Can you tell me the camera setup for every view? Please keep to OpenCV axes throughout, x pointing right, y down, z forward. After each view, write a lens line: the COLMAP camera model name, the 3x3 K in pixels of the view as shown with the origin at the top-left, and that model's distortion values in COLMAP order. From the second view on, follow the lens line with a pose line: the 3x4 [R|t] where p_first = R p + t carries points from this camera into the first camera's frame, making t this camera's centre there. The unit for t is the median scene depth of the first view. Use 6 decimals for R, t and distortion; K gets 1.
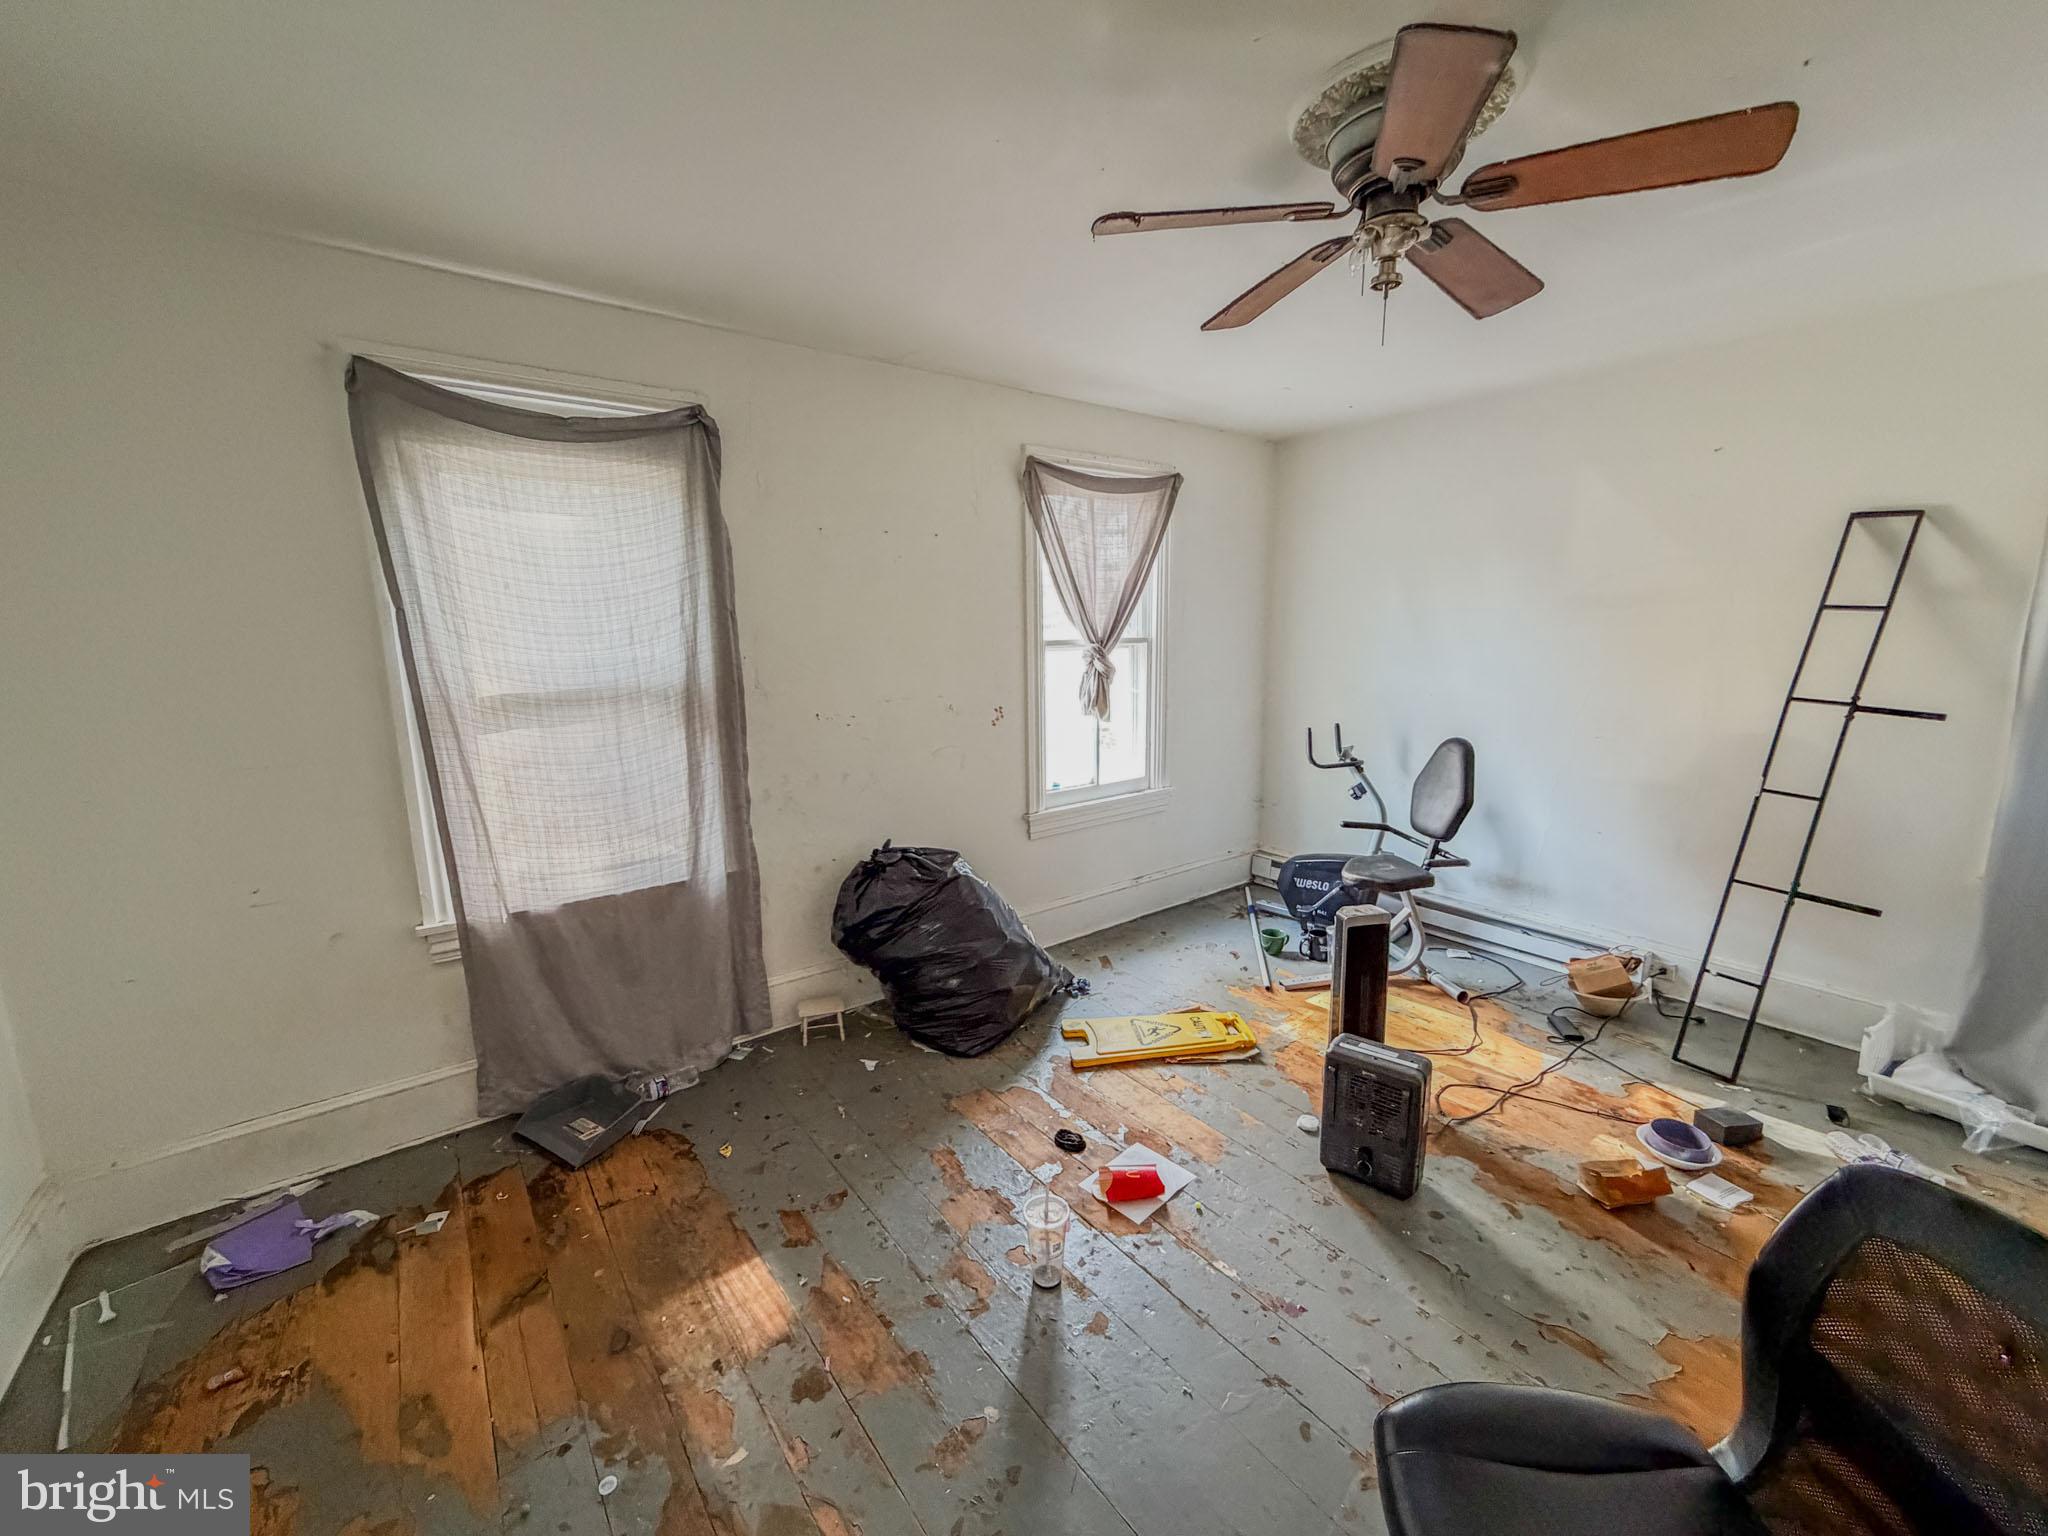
lens RADIAL K [[810.9, 0, 1020.6], [0, 810.9, 767.5], [0, 0, 1]] dist [-0.001758, 0.000195]
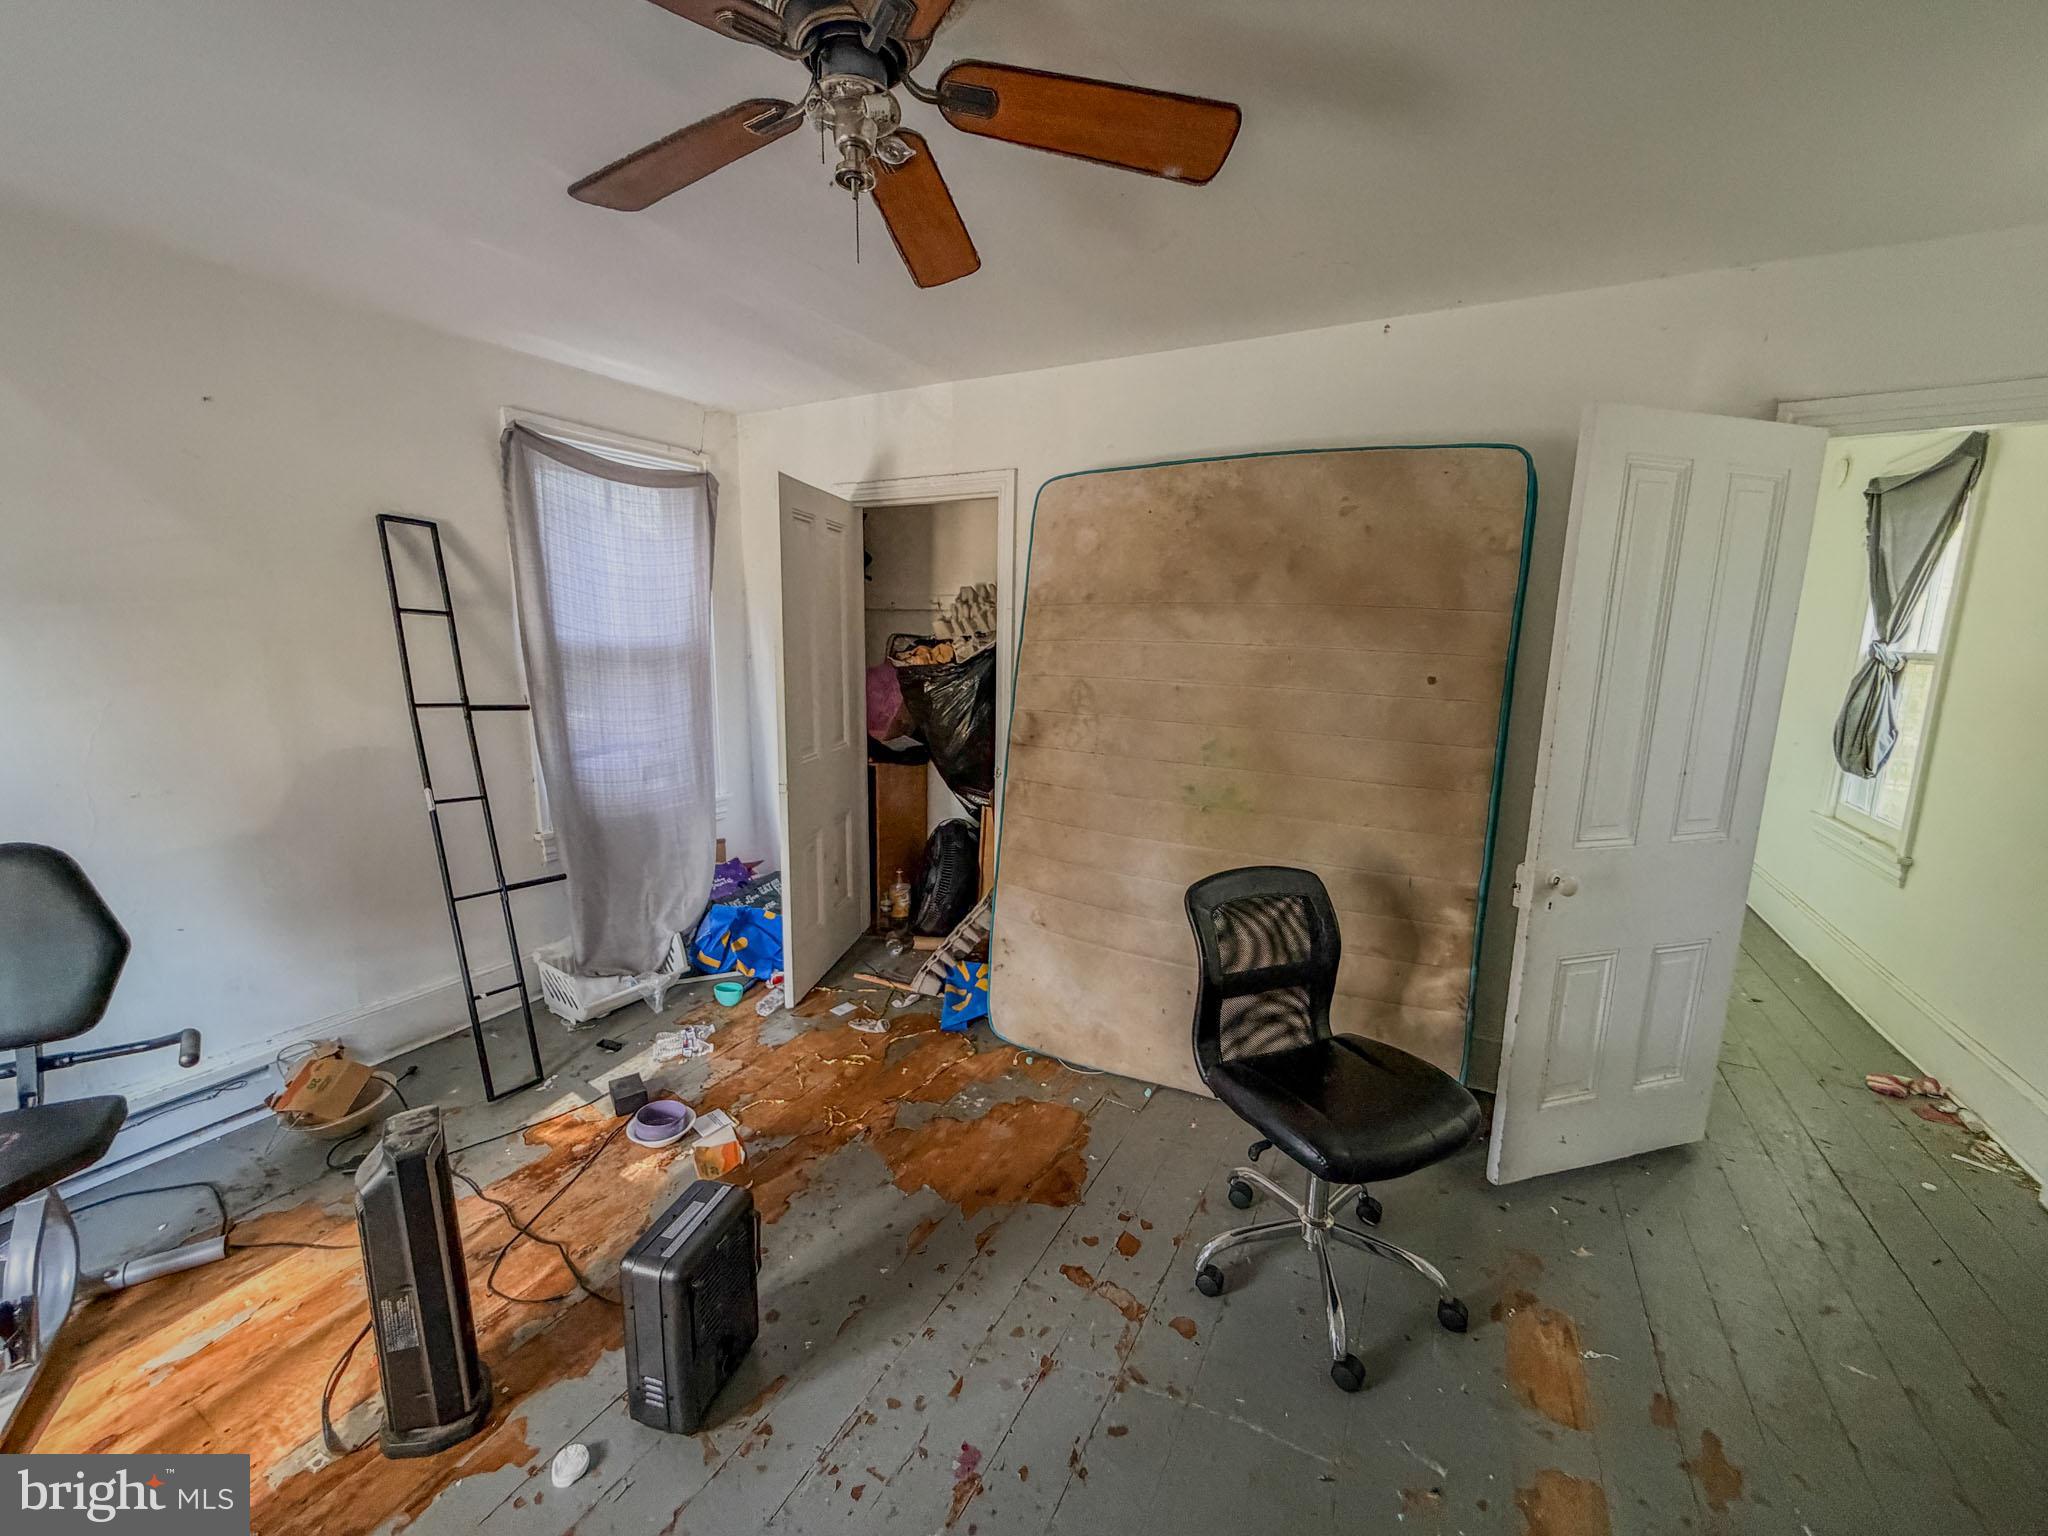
lens RADIAL K [[810.9, 0, 1017.3], [0, 810.9, 772.7], [0, 0, 1]] dist [-0.001758, 0.000195]
pose [[-0.409379, -0.157765, 0.898621, -0.226785], [0.149242, 0.960090, 0.236546, -0.138050], [-0.900075, 0.230949, -0.369496, 0.780684]]
